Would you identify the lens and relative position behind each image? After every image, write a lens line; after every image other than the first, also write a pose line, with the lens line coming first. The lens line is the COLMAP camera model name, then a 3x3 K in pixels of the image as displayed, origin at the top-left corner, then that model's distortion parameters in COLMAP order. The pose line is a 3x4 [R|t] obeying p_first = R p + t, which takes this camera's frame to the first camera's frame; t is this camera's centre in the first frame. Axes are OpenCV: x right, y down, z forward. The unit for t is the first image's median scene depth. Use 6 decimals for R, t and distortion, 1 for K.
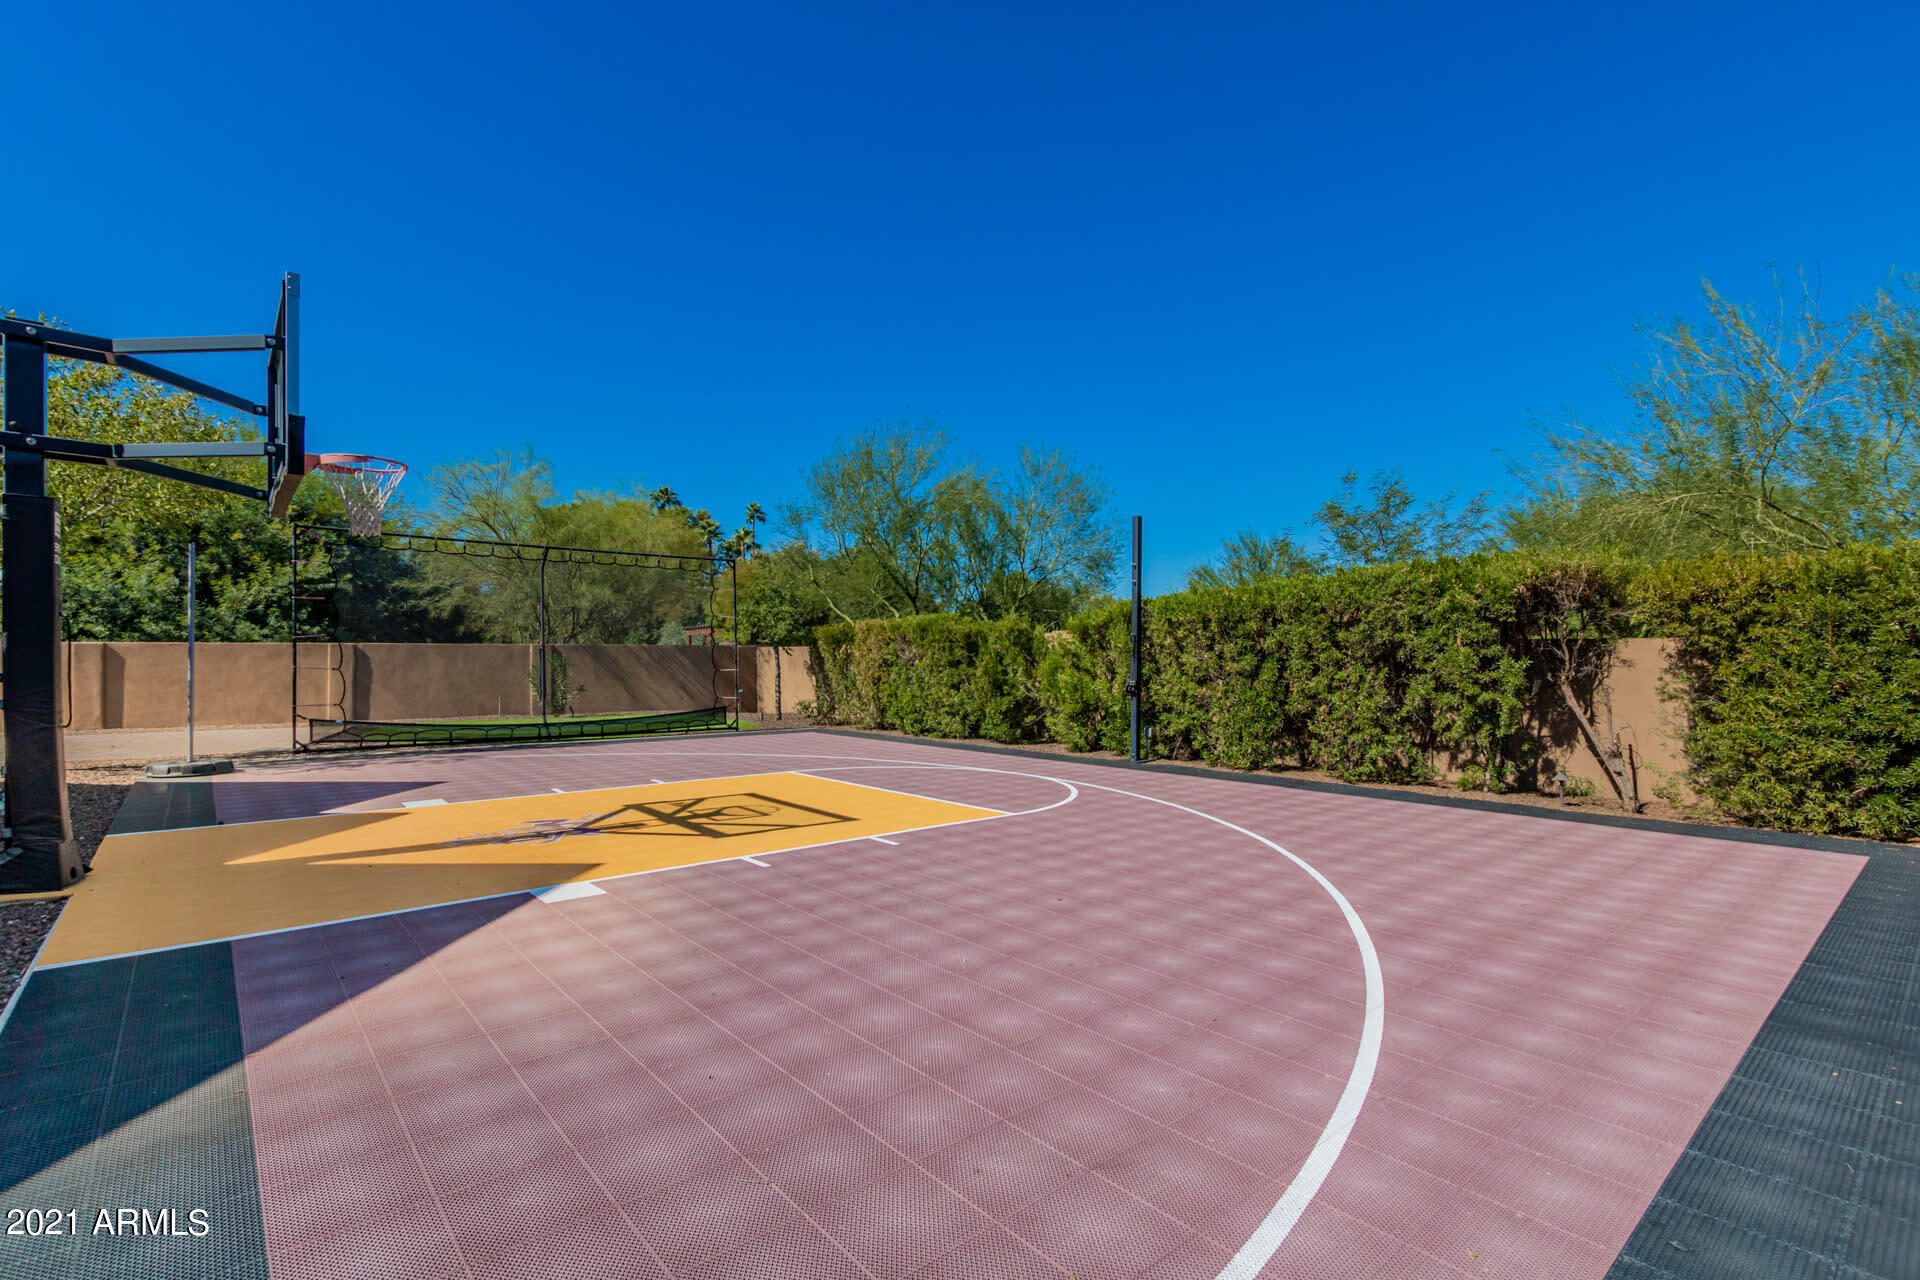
lens RADIAL K [[886.9, 0, 955.4], [0, 886.9, 666.0], [0, 0, 1]] dist [0.008112, -0.000406]
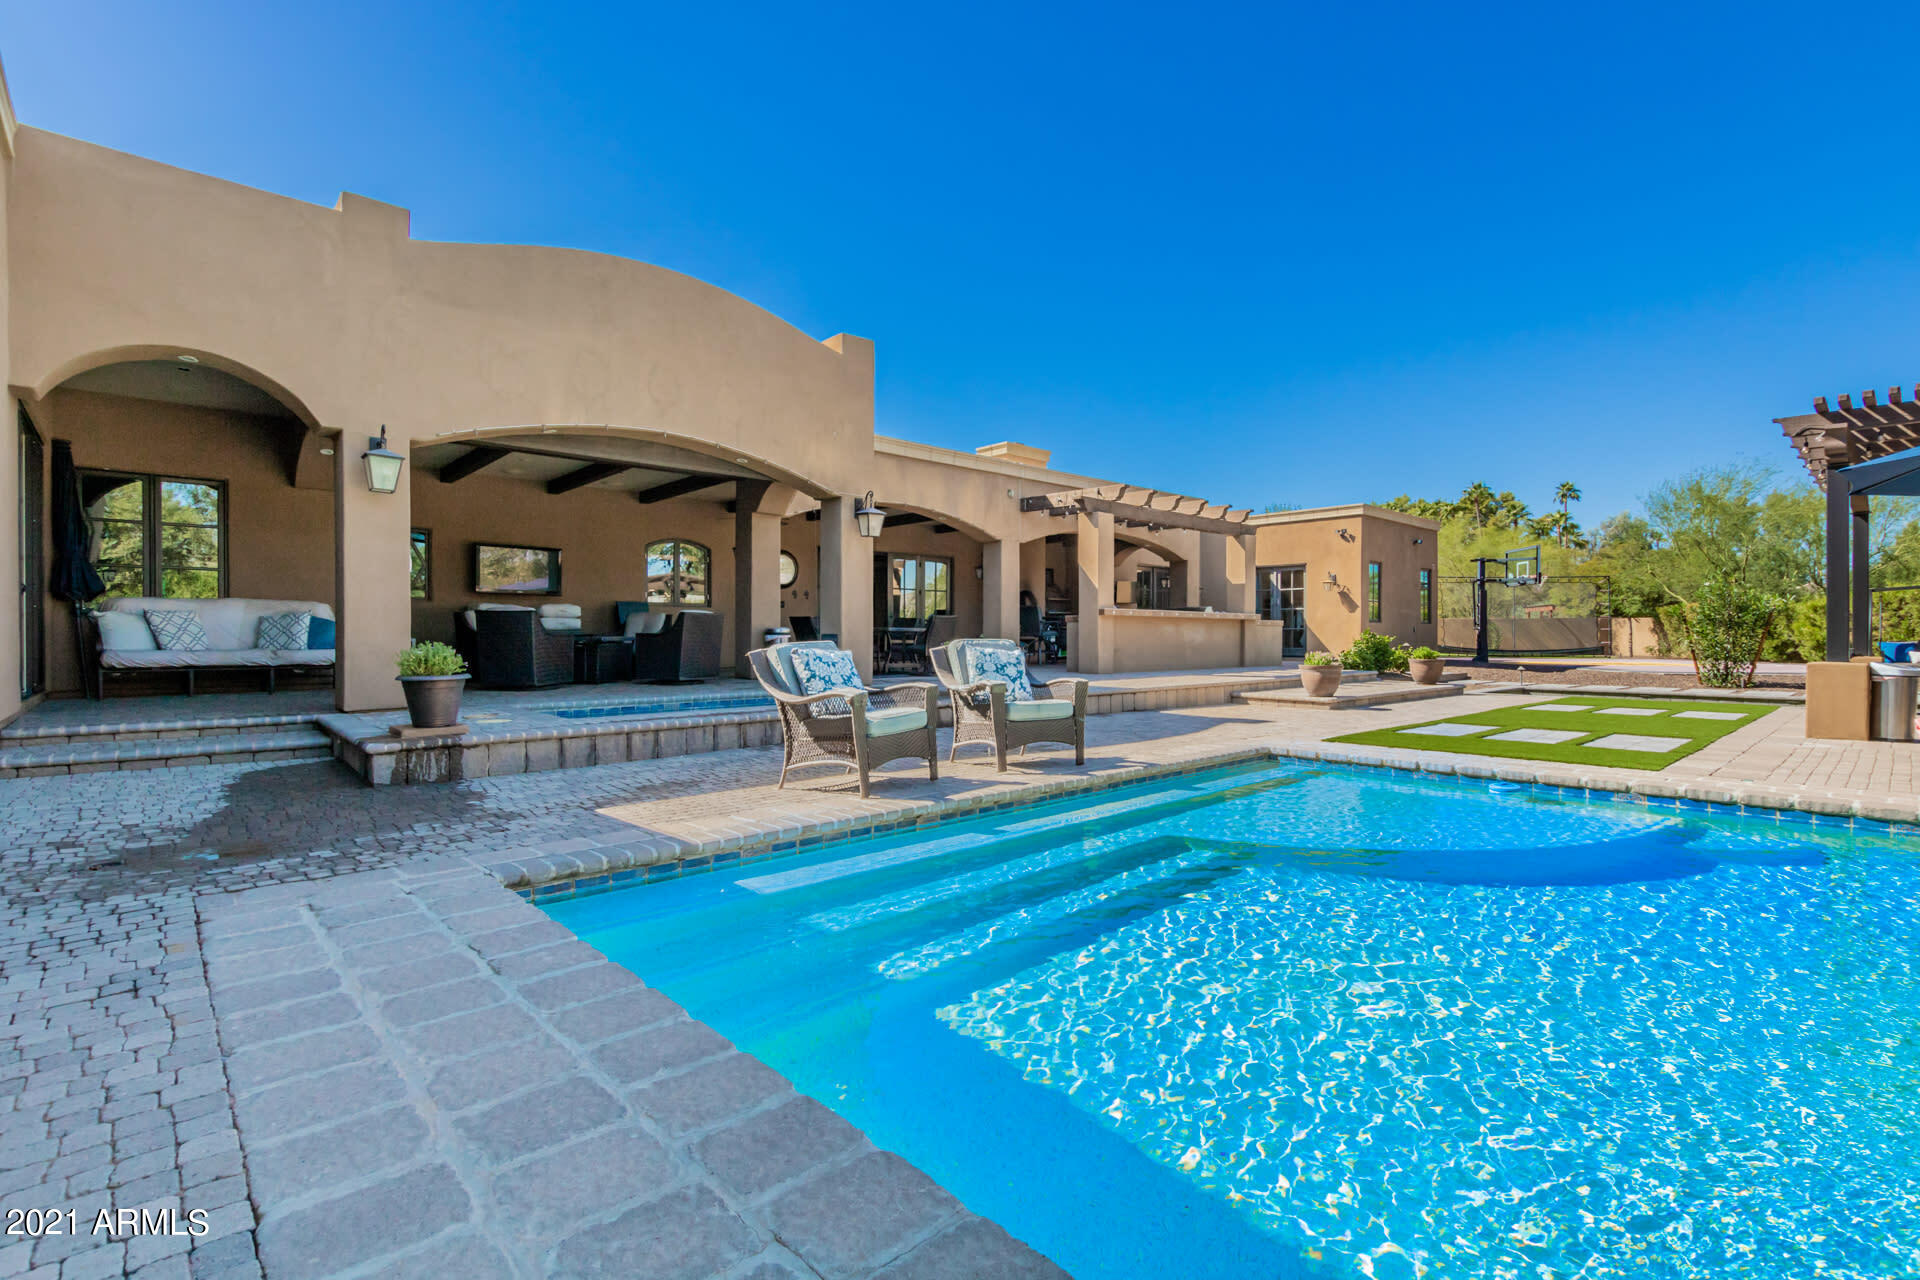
lens RADIAL K [[893.9, 0, 952.4], [0, 893.9, 654.5], [0, 0, 1]] dist [0.001225, -0.000364]
pose [[0.695042, 0.013357, -0.718845, 0.225978], [-0.004497, 0.999889, 0.014231, 0.048310], [0.718955, -0.006658, 0.695025, -1.888559]]
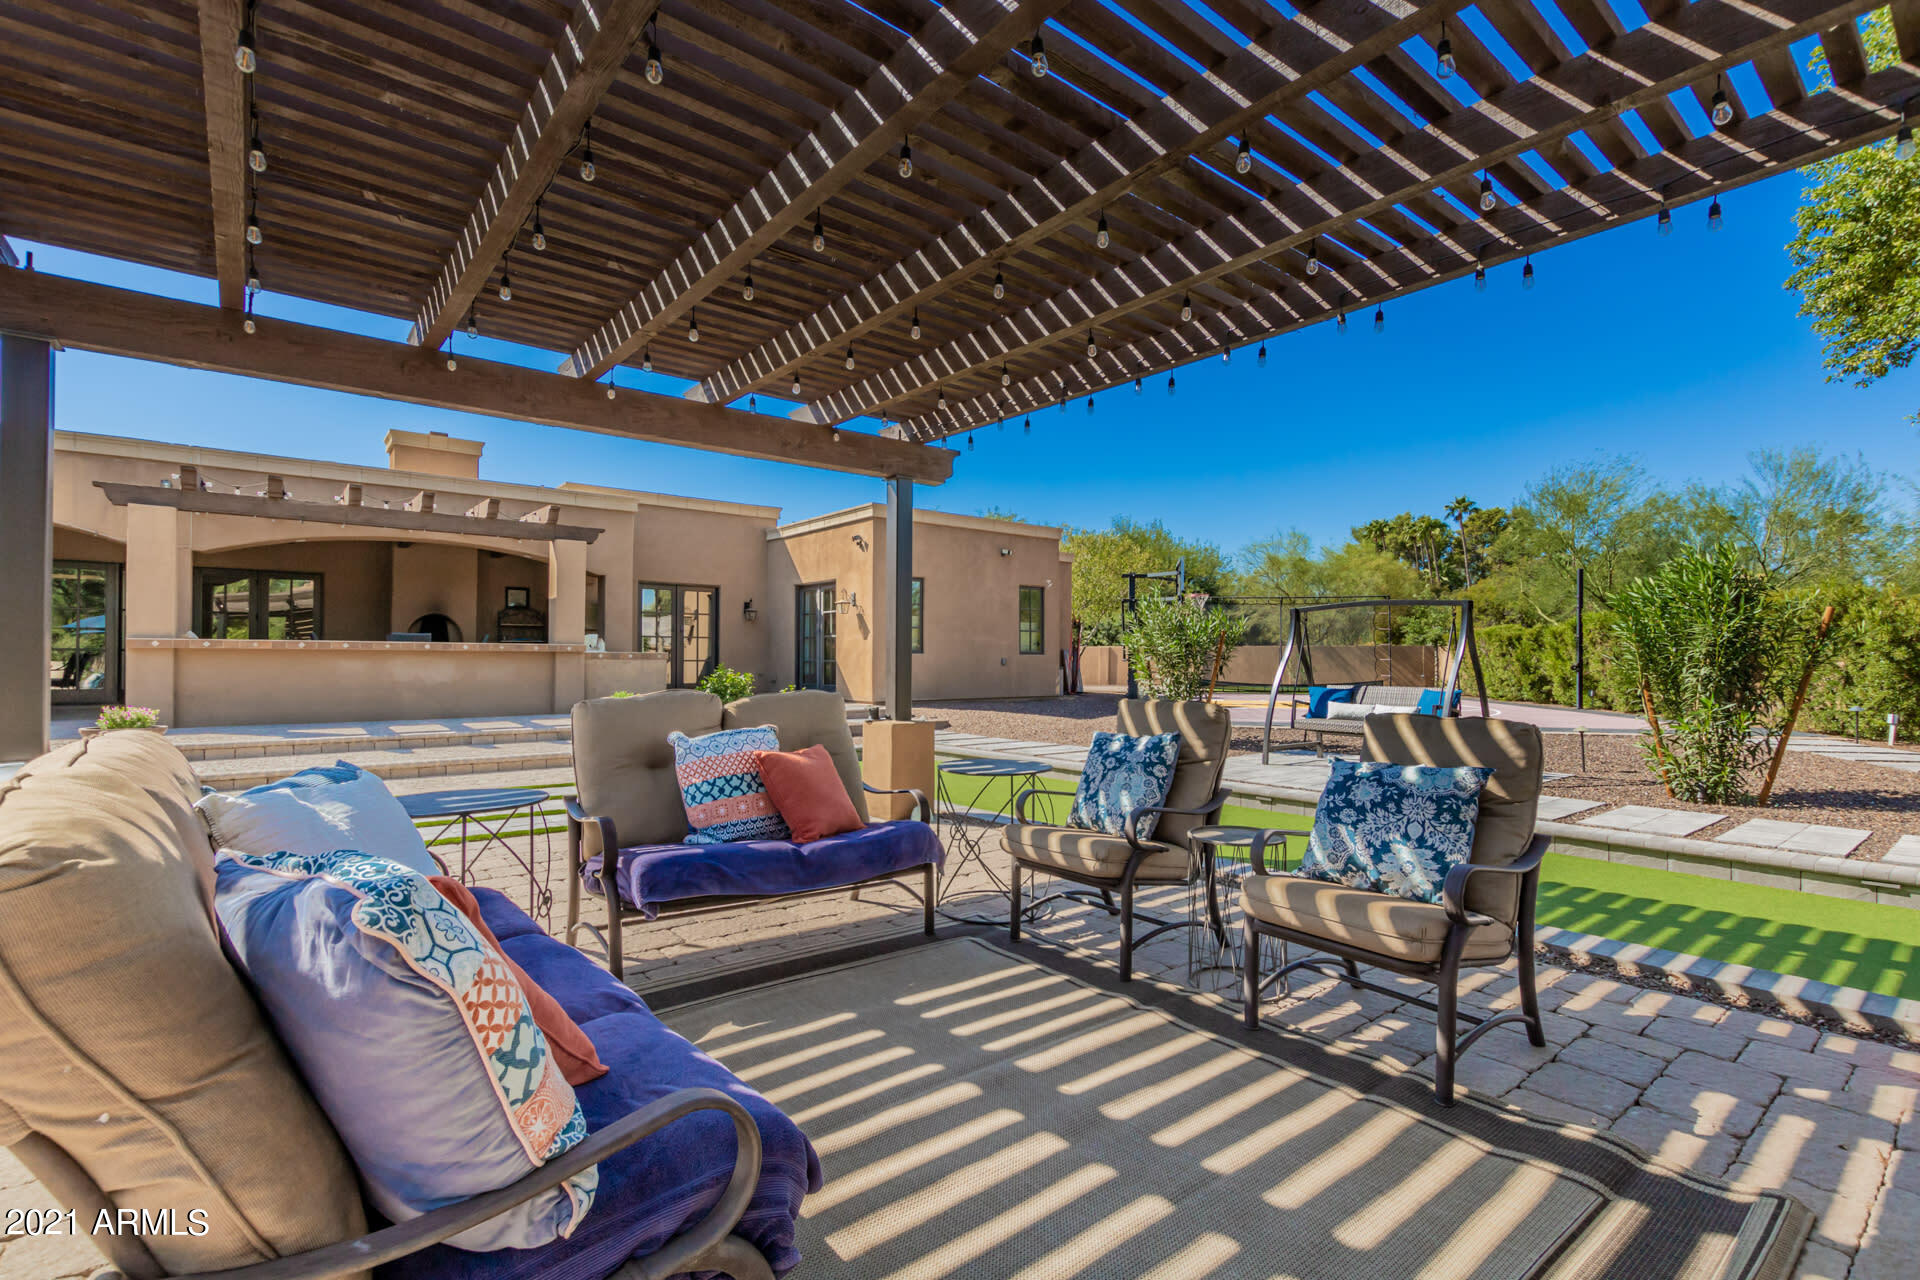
lens RADIAL K [[893.9, 0, 952.4], [0, 893.9, 654.5], [0, 0, 1]] dist [0.001225, -0.000364]
pose [[0.642529, -0.003945, -0.766251, 0.646879], [-0.007748, 0.999902, -0.011644, 0.025331], [0.766222, 0.013418, 0.642436, -0.922331]]
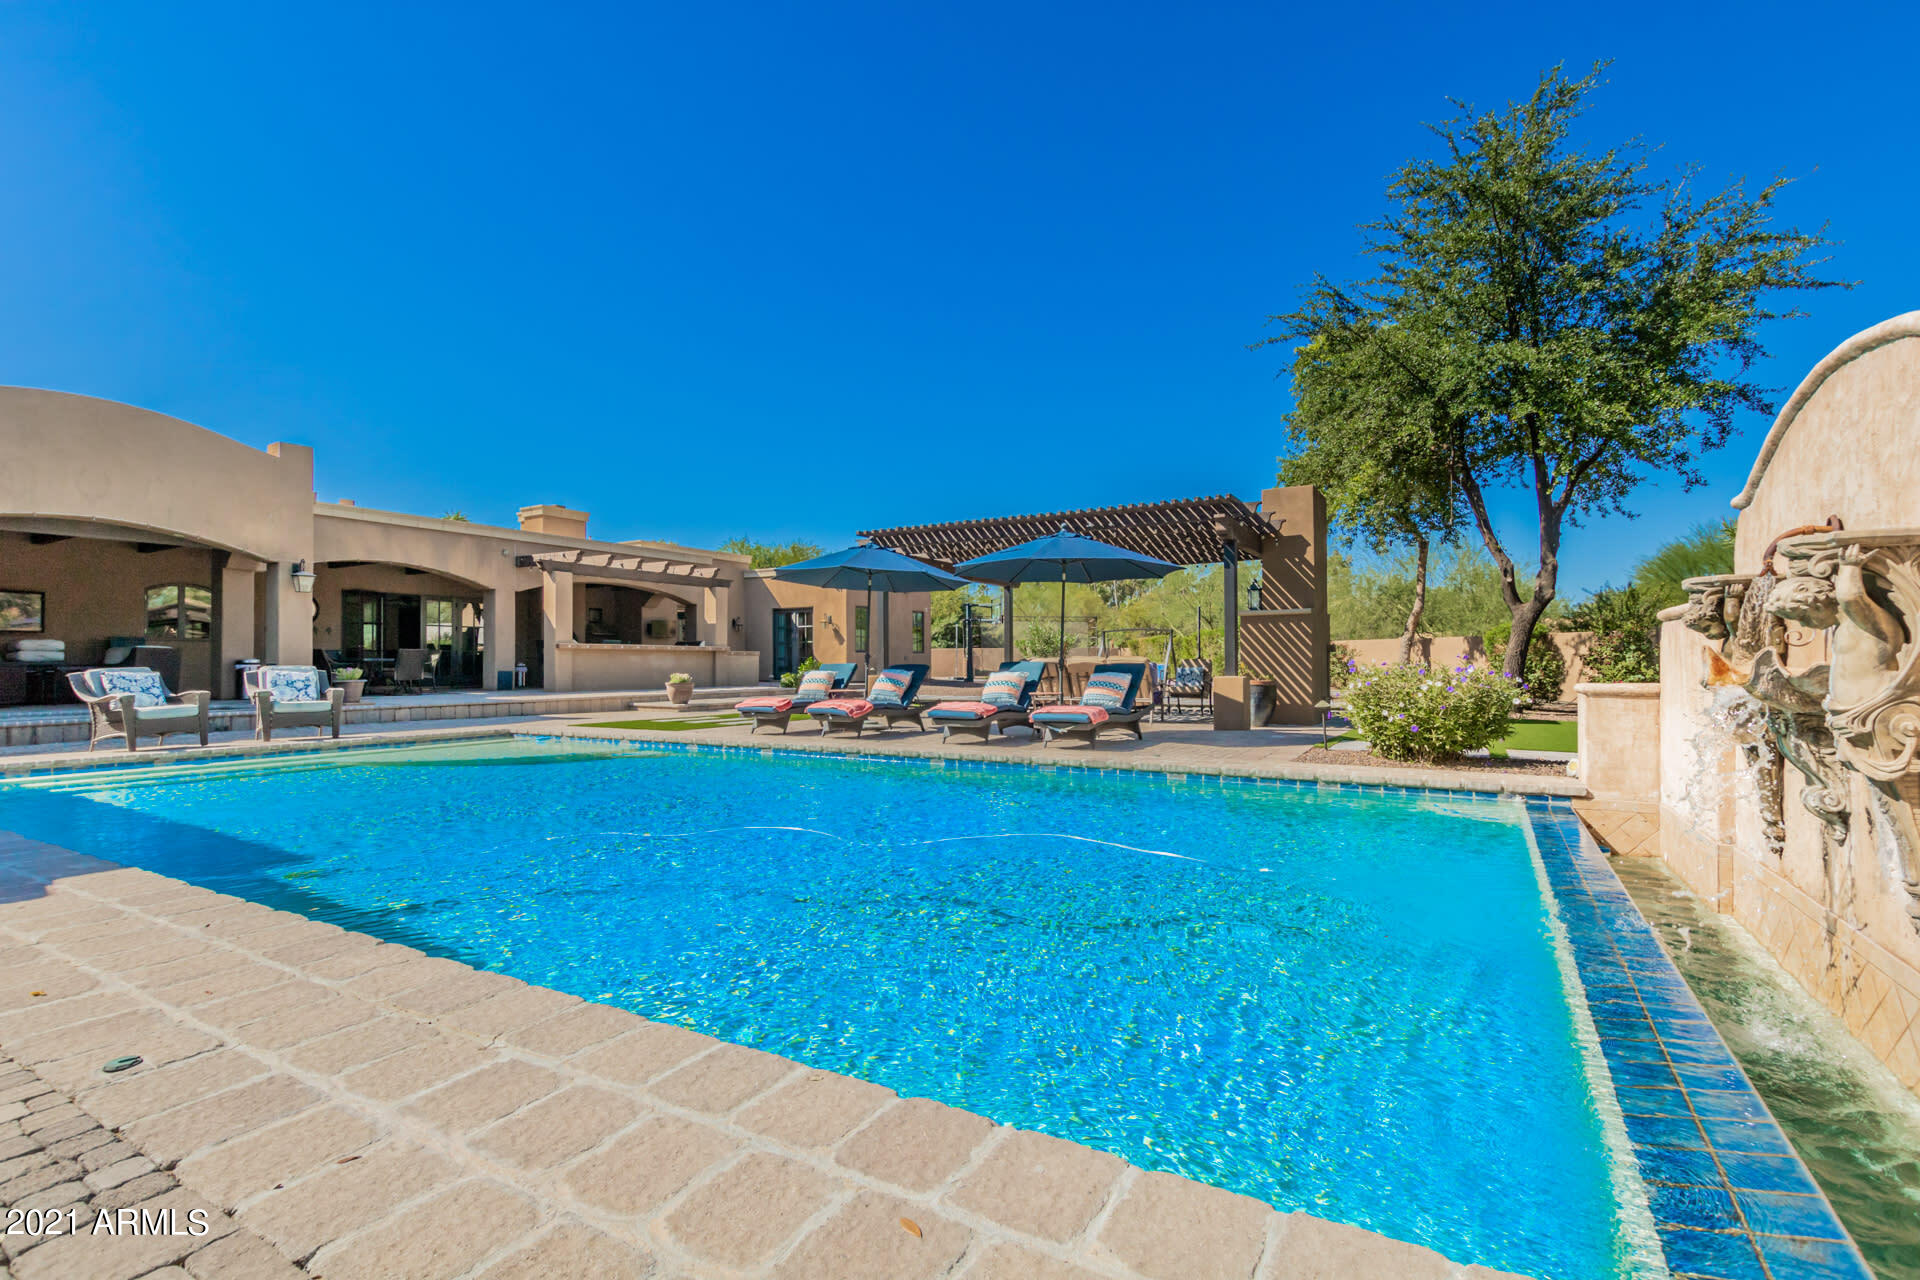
lens RADIAL K [[886.9, 0, 955.4], [0, 886.9, 666.0], [0, 0, 1]] dist [0.008112, -0.000406]
pose [[0.871591, -0.005348, -0.490205, 0.863703], [0.003547, 0.999983, -0.004604, 0.053070], [0.490221, 0.002274, 0.871595, -1.947430]]
